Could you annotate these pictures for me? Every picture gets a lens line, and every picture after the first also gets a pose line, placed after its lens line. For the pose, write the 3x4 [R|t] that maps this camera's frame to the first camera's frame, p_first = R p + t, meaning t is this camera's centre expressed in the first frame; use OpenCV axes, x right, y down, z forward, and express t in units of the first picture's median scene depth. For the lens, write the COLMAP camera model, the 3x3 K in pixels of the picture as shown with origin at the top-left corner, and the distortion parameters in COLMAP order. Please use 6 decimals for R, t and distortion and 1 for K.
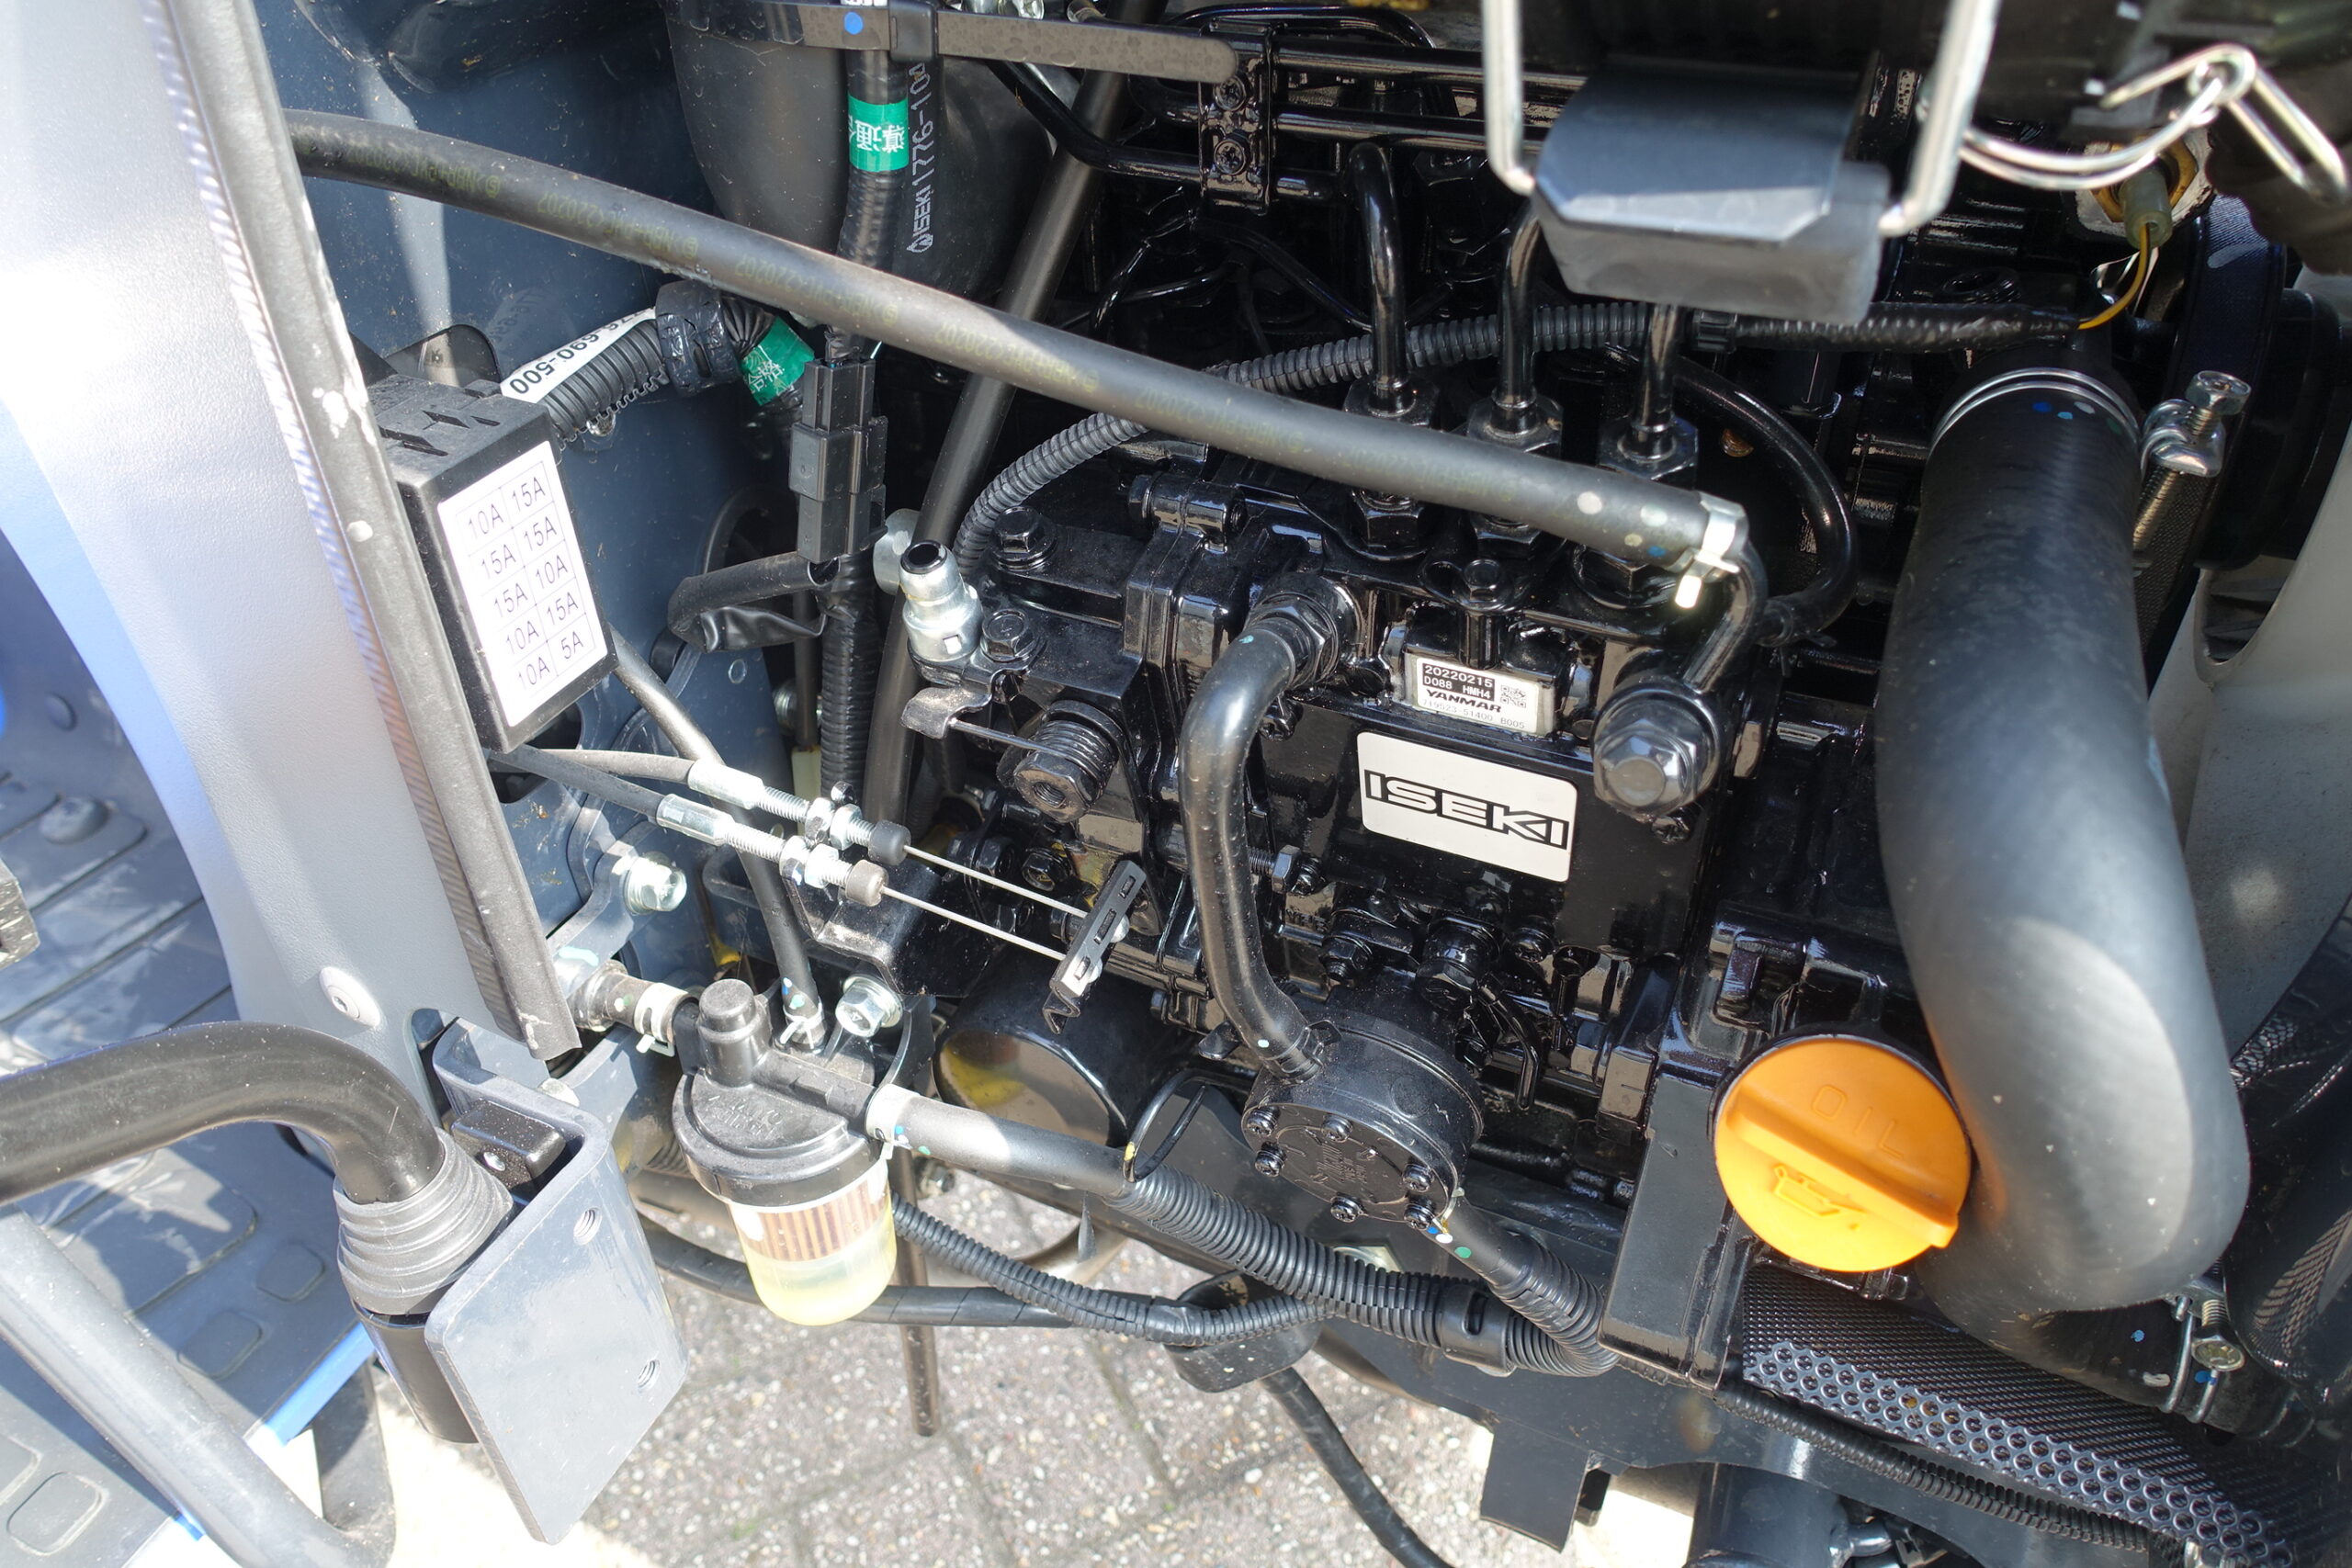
lens RADIAL K [[1609.8, 0, 1165.7], [0, 1609.8, 774.7], [0, 0, 1]] dist [0.008854, -0.011768]
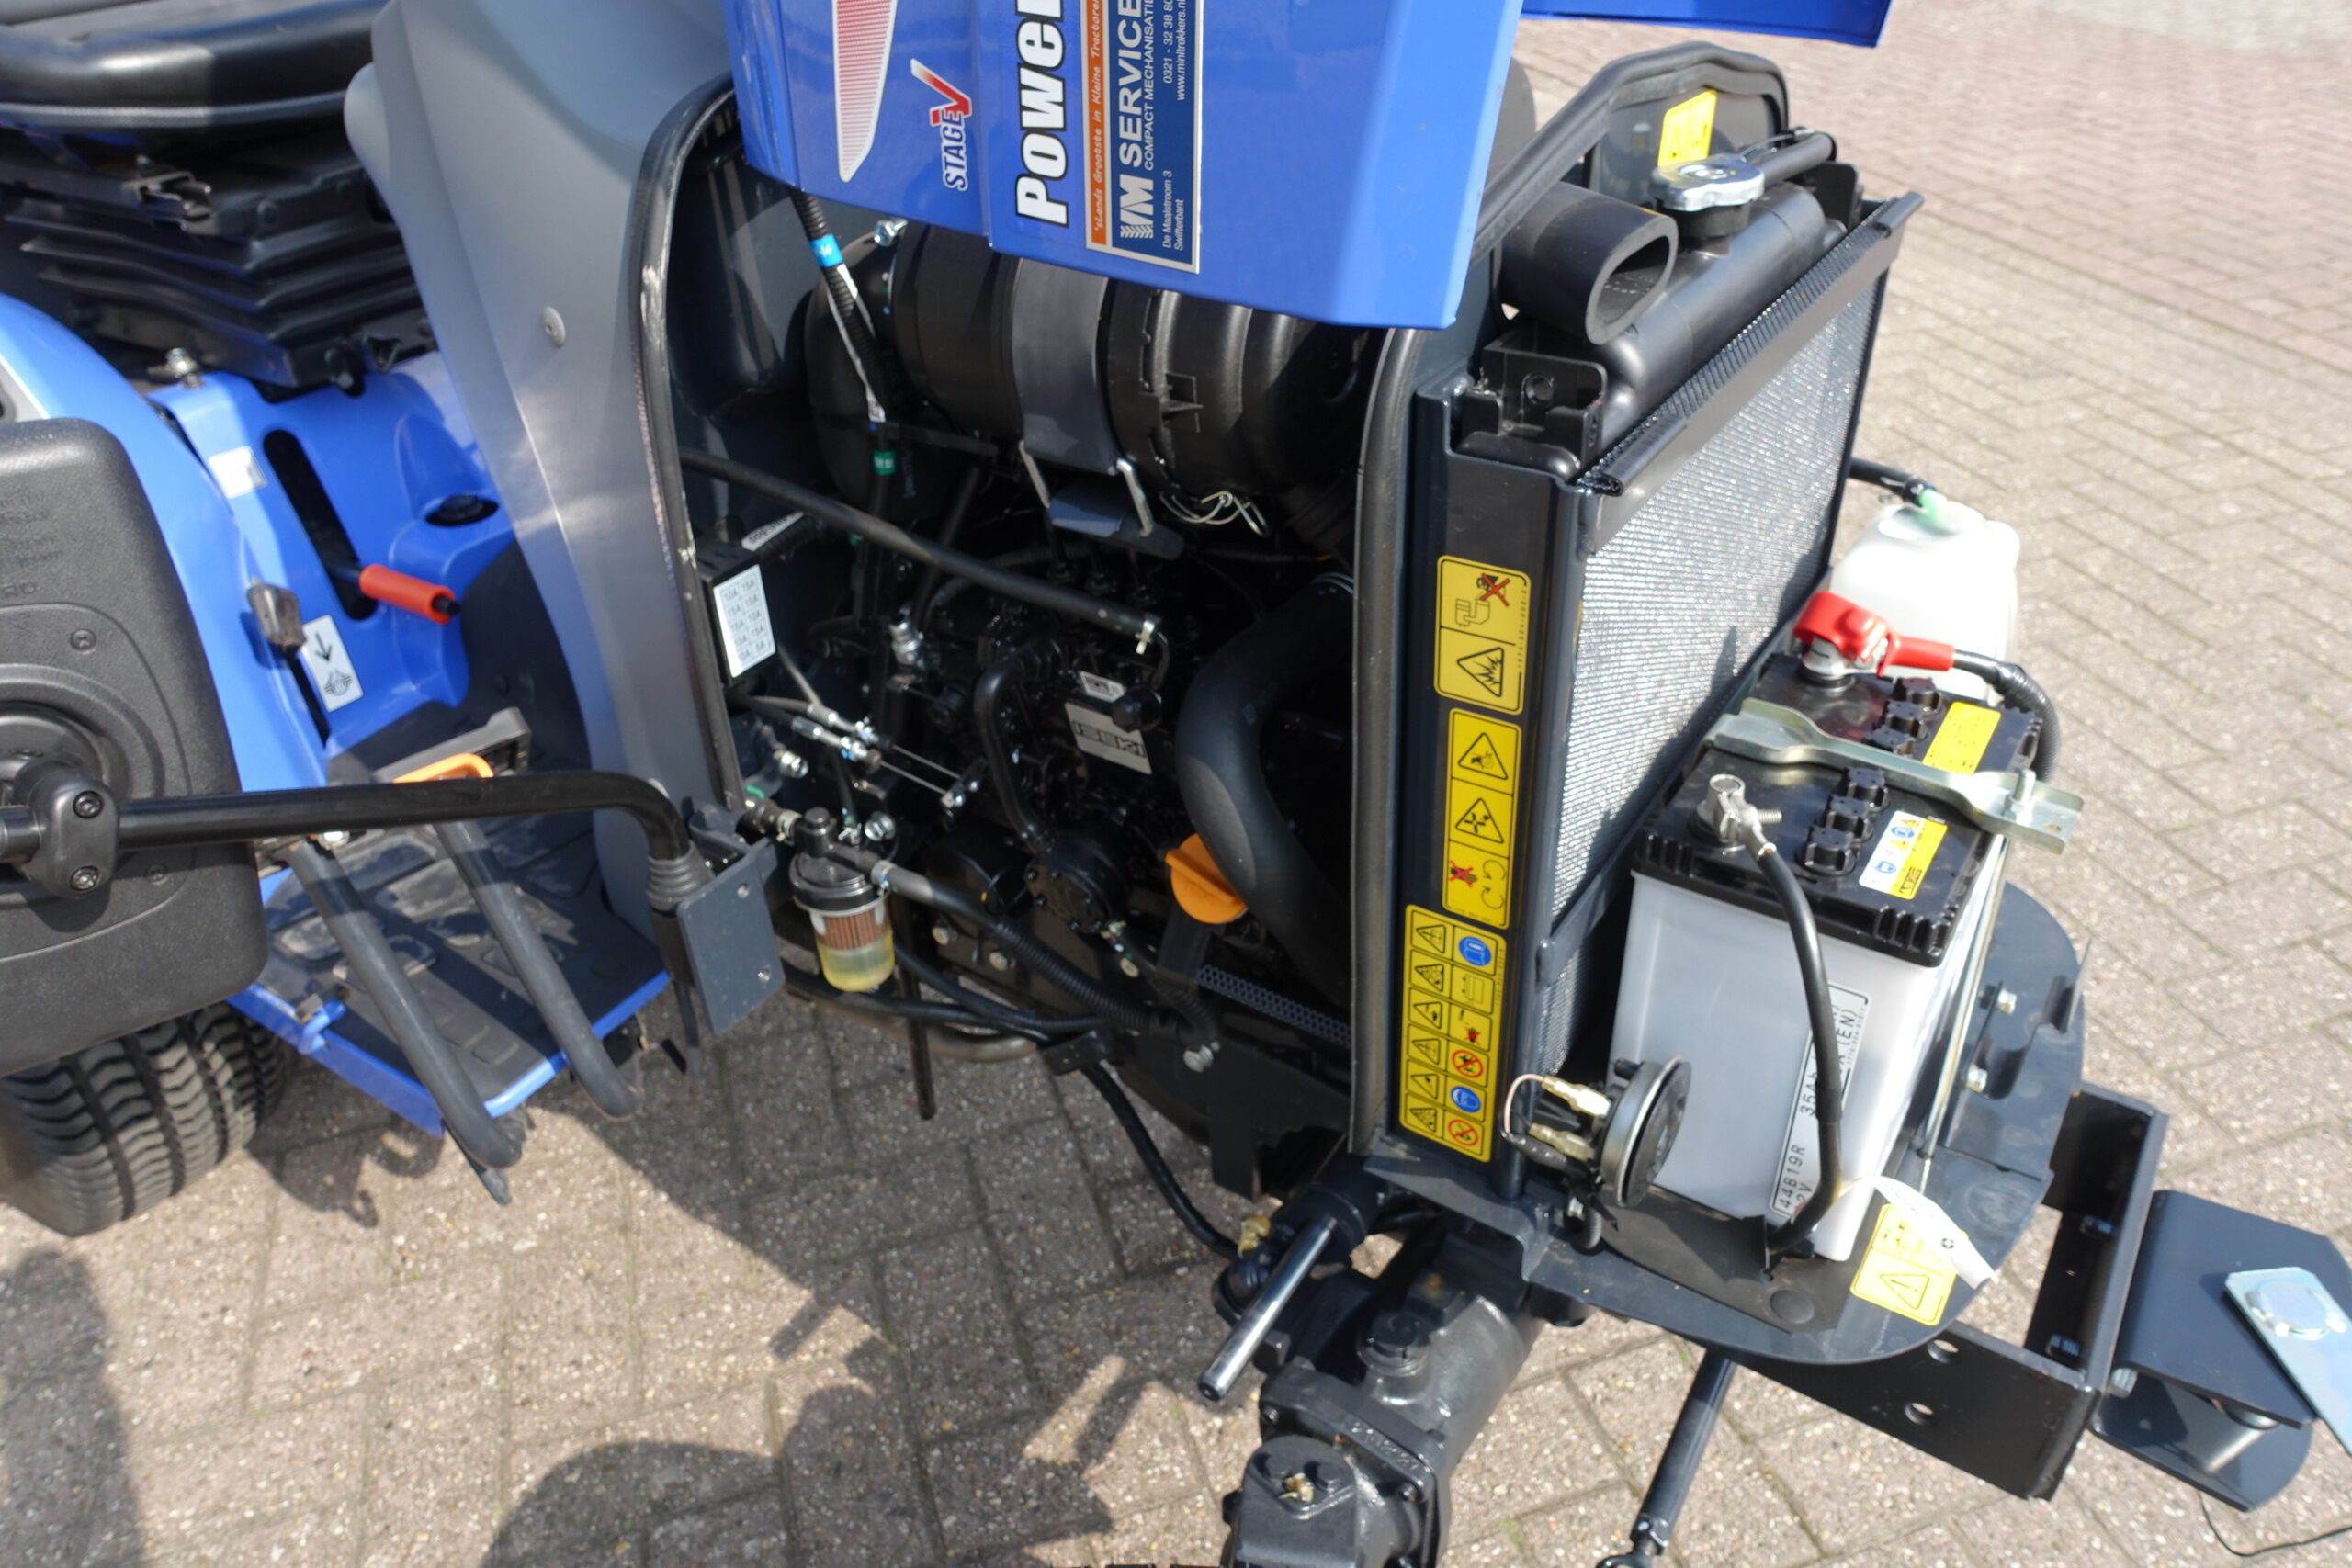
lens RADIAL K [[1609.8, 0, 1160.8], [0, 1609.8, 770.8], [0, 0, 1]] dist [0.008854, -0.011768]
pose [[0.986136, 0.077371, -0.146801, 0.550026], [-0.086026, 0.994853, -0.053550, 0.169297], [0.141902, 0.065436, 0.987715, -1.199620]]
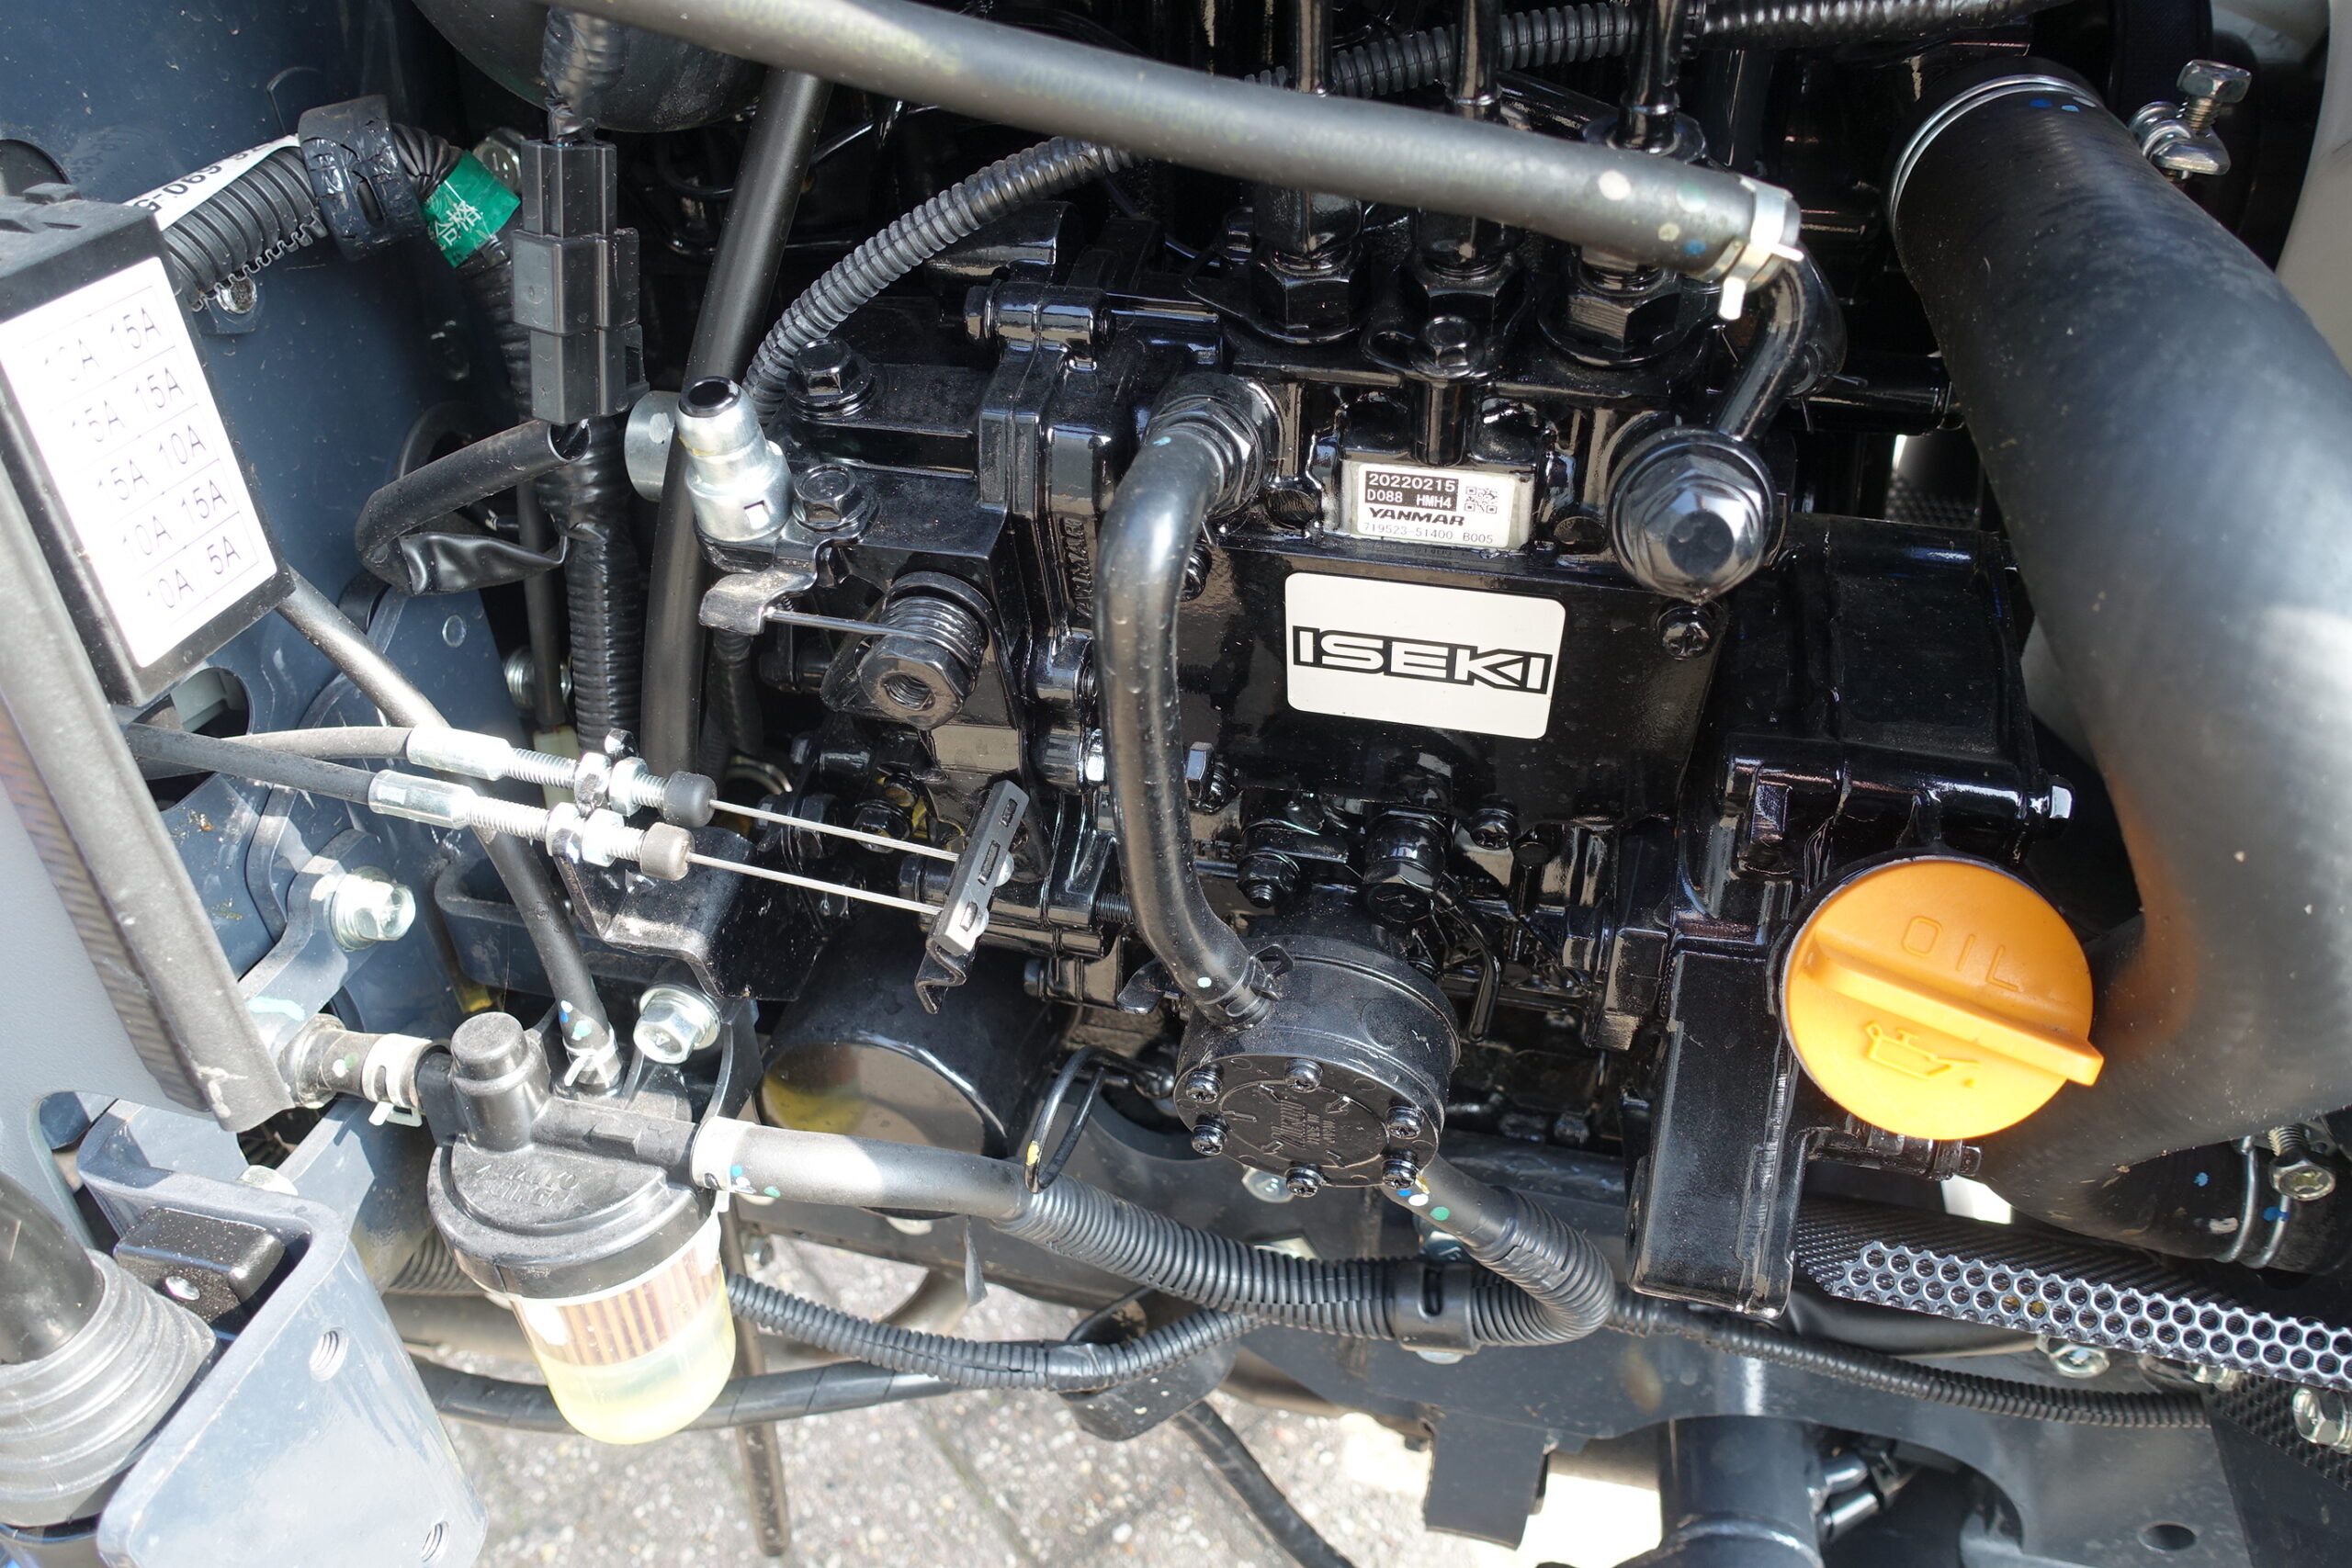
lens RADIAL K [[1609.8, 0, 1166.3], [0, 1609.8, 774.5], [0, 0, 1]] dist [0.008854, -0.011768]
pose [[0.979388, -0.109200, 0.169926, -0.076976], [0.114362, 0.993220, -0.020862, 0.072929], [-0.166496, 0.039865, 0.985236, 0.193372]]
